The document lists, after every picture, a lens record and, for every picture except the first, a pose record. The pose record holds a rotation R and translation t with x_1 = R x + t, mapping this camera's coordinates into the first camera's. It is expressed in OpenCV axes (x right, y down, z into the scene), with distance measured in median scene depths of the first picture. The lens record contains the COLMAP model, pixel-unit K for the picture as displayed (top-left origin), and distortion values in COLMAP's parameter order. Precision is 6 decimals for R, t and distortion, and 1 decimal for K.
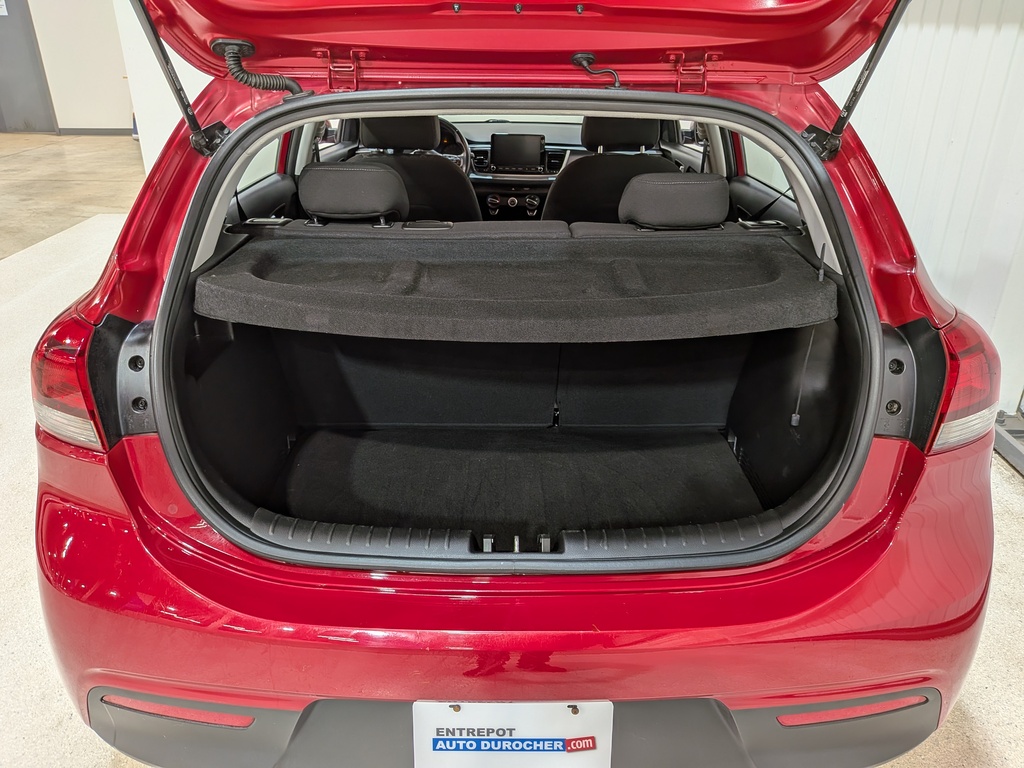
lens RADIAL K [[751.7, 0, 503.0], [0, 751.7, 359.3], [0, 0, 1]] dist [0.062080, -0.113025]
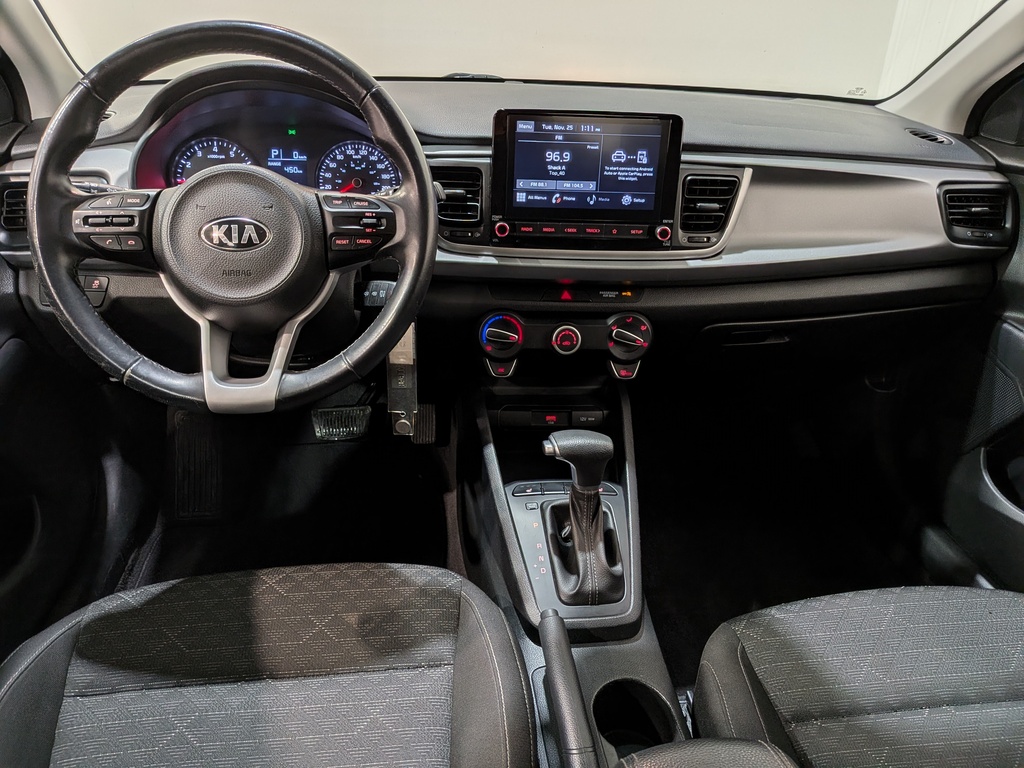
lens RADIAL K [[751.7, 0, 510.6], [0, 751.7, 382.8], [0, 0, 1]] dist [0.062080, -0.113025]
pose [[0.990801, -0.032902, 0.131266, -0.049705], [0.027783, 0.998787, 0.040644, -0.204593], [-0.132444, -0.036623, 0.990514, 0.704777]]
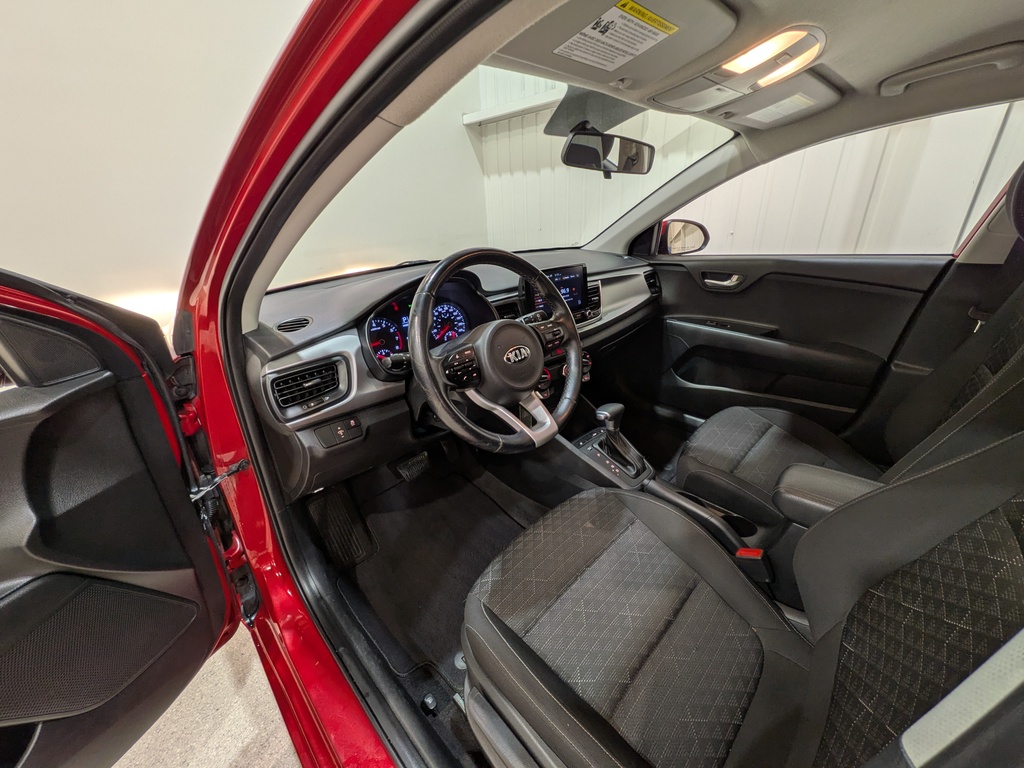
lens RADIAL K [[411.3, 0, 523.1], [0, 411.3, 379.3], [0, 0, 1]] dist [-0.003581, -0.000332]
pose [[0.698998, -0.310880, 0.644015, -0.241817], [0.334652, 0.938072, 0.089605, -0.246521], [-0.631989, 0.152887, 0.759747, 0.760447]]
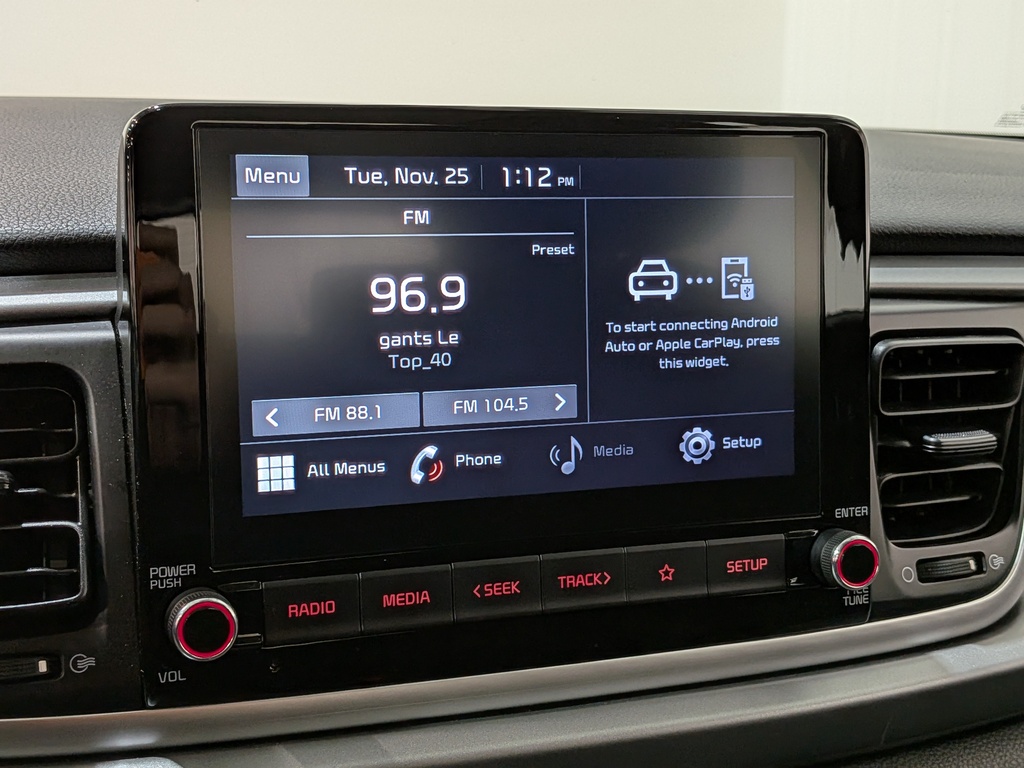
lens RADIAL K [[1494.2, 0, 491.3], [0, 1494.2, 366.1], [0, 0, 1]] dist [0.070305, 0.000000]
pose [[0.907222, -0.068332, 0.415064, -0.041387], [0.168496, 0.963132, -0.209727, -0.242659], [-0.385431, 0.260206, 0.885289, 0.869585]]
